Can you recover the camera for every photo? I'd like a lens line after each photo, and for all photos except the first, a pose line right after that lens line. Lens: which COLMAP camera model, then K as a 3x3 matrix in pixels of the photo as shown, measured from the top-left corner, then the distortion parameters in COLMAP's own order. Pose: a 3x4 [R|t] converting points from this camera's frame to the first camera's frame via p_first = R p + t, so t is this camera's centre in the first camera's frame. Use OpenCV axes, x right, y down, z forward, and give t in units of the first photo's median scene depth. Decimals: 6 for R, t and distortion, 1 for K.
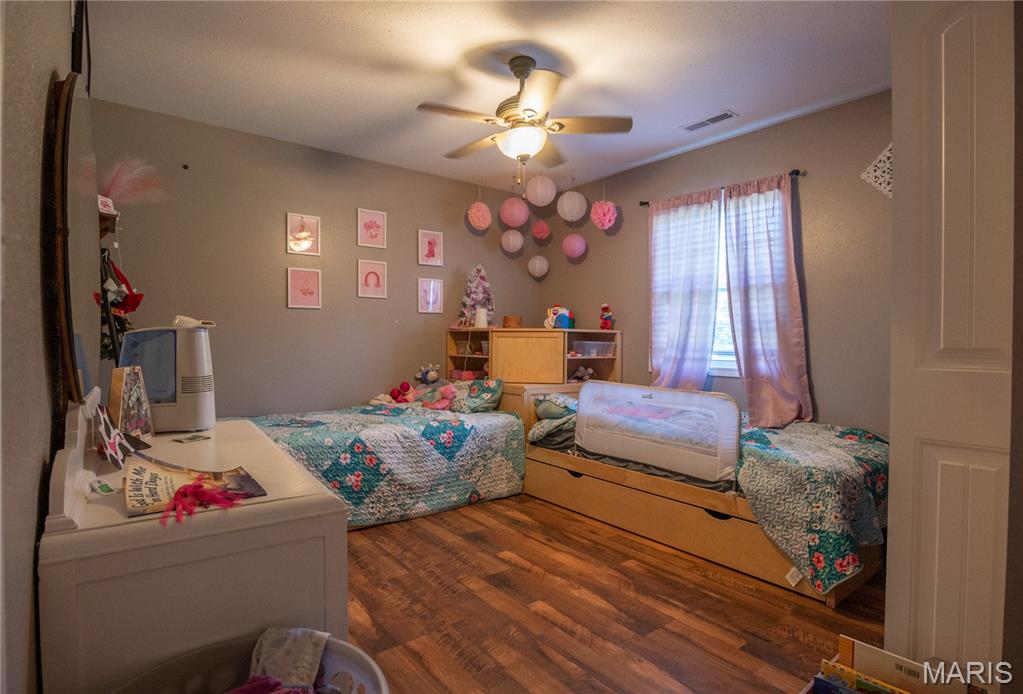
lens RADIAL K [[535.6, 0, 511.5], [0, 535.6, 347.0], [0, 0, 1]] dist [-0.001409, -0.000181]
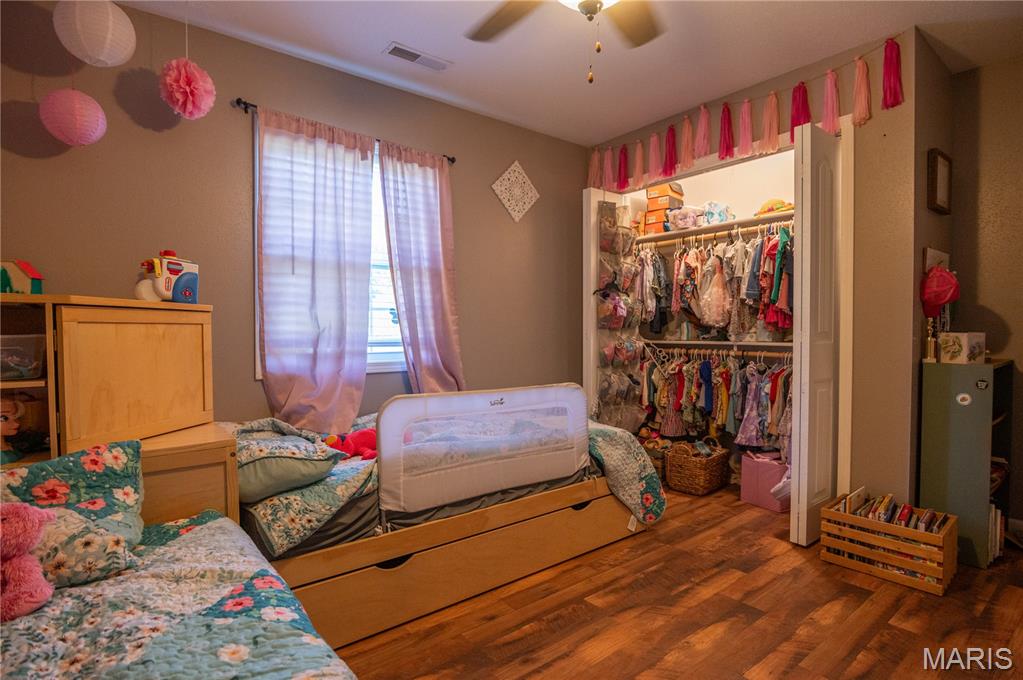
lens RADIAL K [[516.1, 0, 511.5], [0, 516.1, 340.0], [0, 0, 1]] dist [-0.021365, -0.000061]
pose [[-0.008825, -0.026204, 0.999618, -0.421453], [0.014279, 0.999551, 0.026328, -0.013562], [-0.999859, 0.014506, -0.008446, 0.865694]]
